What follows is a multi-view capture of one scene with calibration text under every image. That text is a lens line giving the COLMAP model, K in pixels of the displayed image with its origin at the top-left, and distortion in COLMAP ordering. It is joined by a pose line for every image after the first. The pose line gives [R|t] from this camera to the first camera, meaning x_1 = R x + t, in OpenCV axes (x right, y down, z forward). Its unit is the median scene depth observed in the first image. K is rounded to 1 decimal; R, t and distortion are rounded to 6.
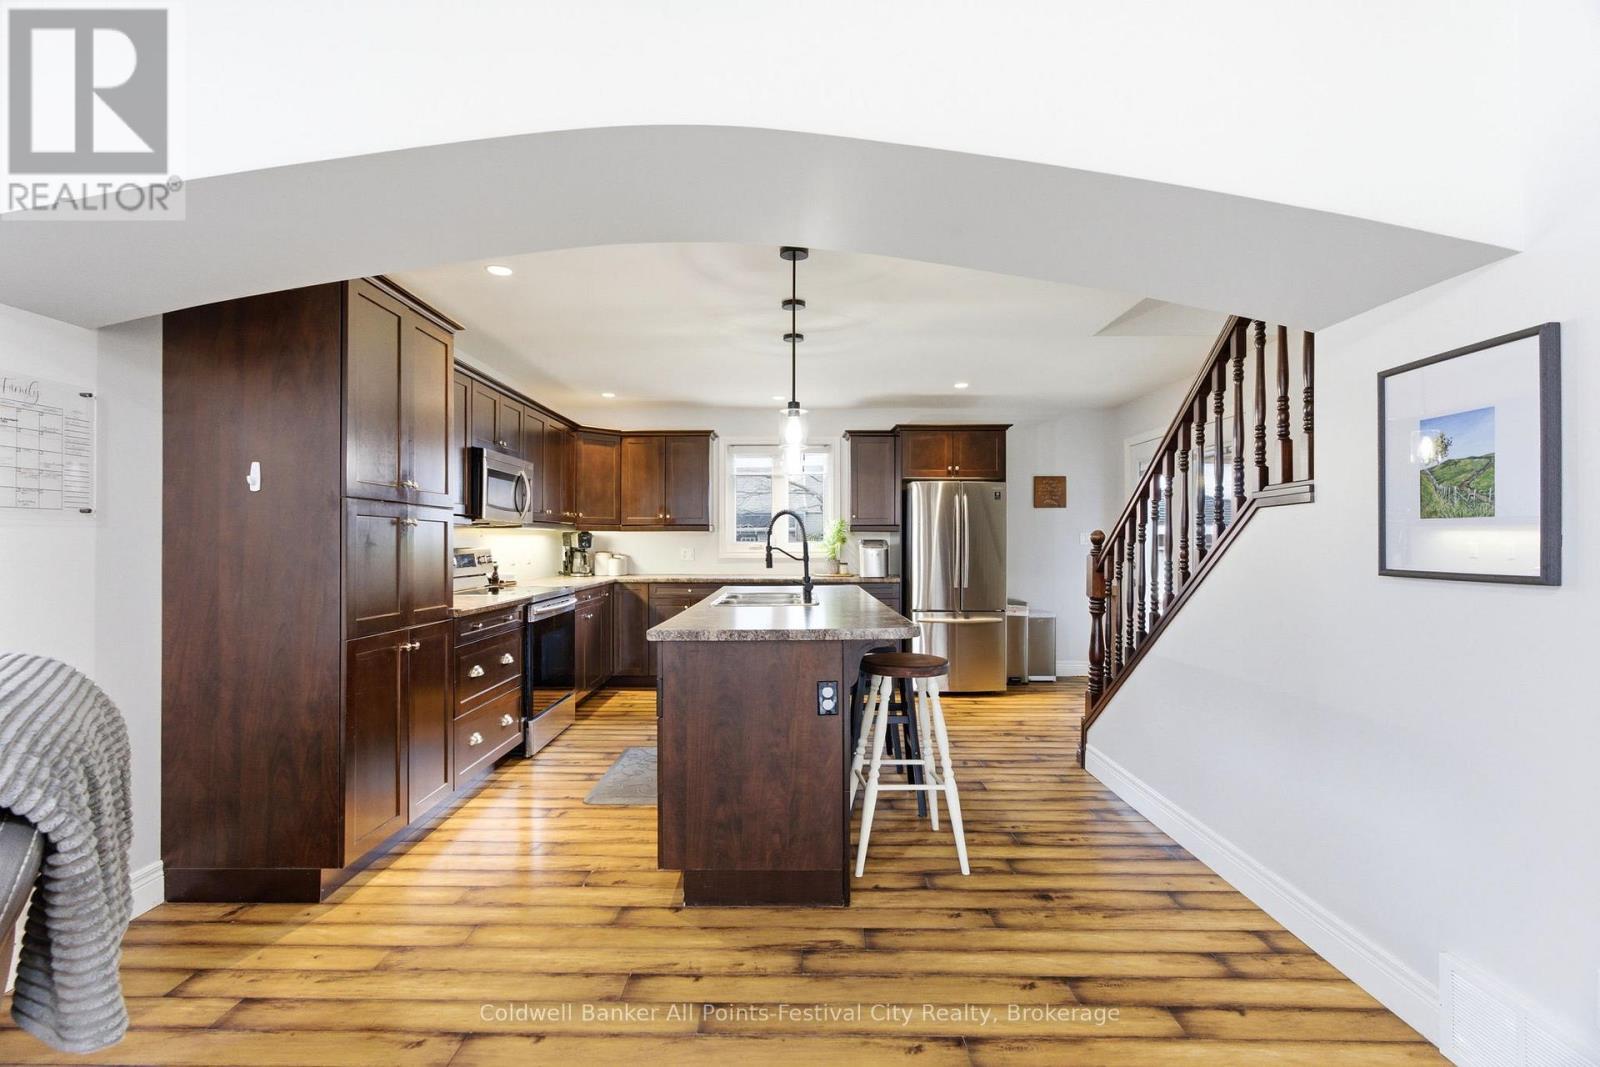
lens RADIAL K [[711.9, 0, 791.5], [0, 711.9, 540.8], [0, 0, 1]] dist [-0.000943, 0.002289]
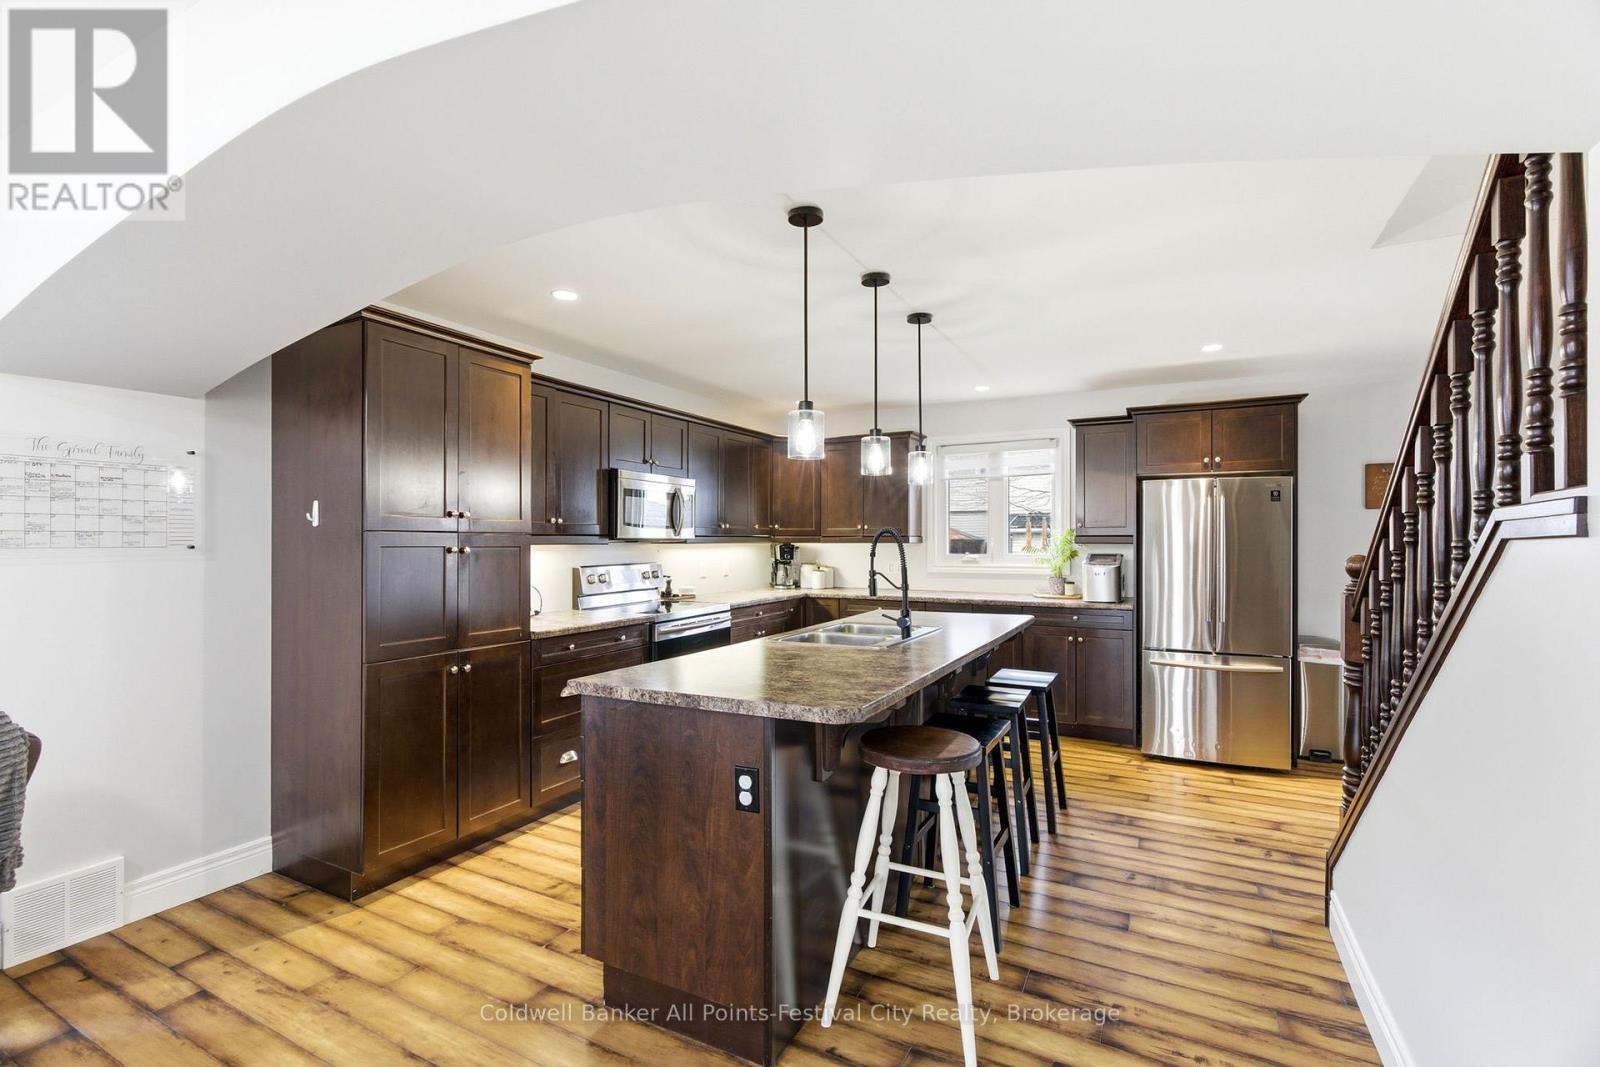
lens RADIAL K [[711.9, 0, 802.3], [0, 711.9, 539.0], [0, 0, 1]] dist [-0.000943, 0.002289]
pose [[0.889837, -0.001178, -0.456278, 0.279540], [0.001386, 0.999999, 0.000121, -0.029904], [0.456277, -0.000741, 0.889837, 0.212324]]
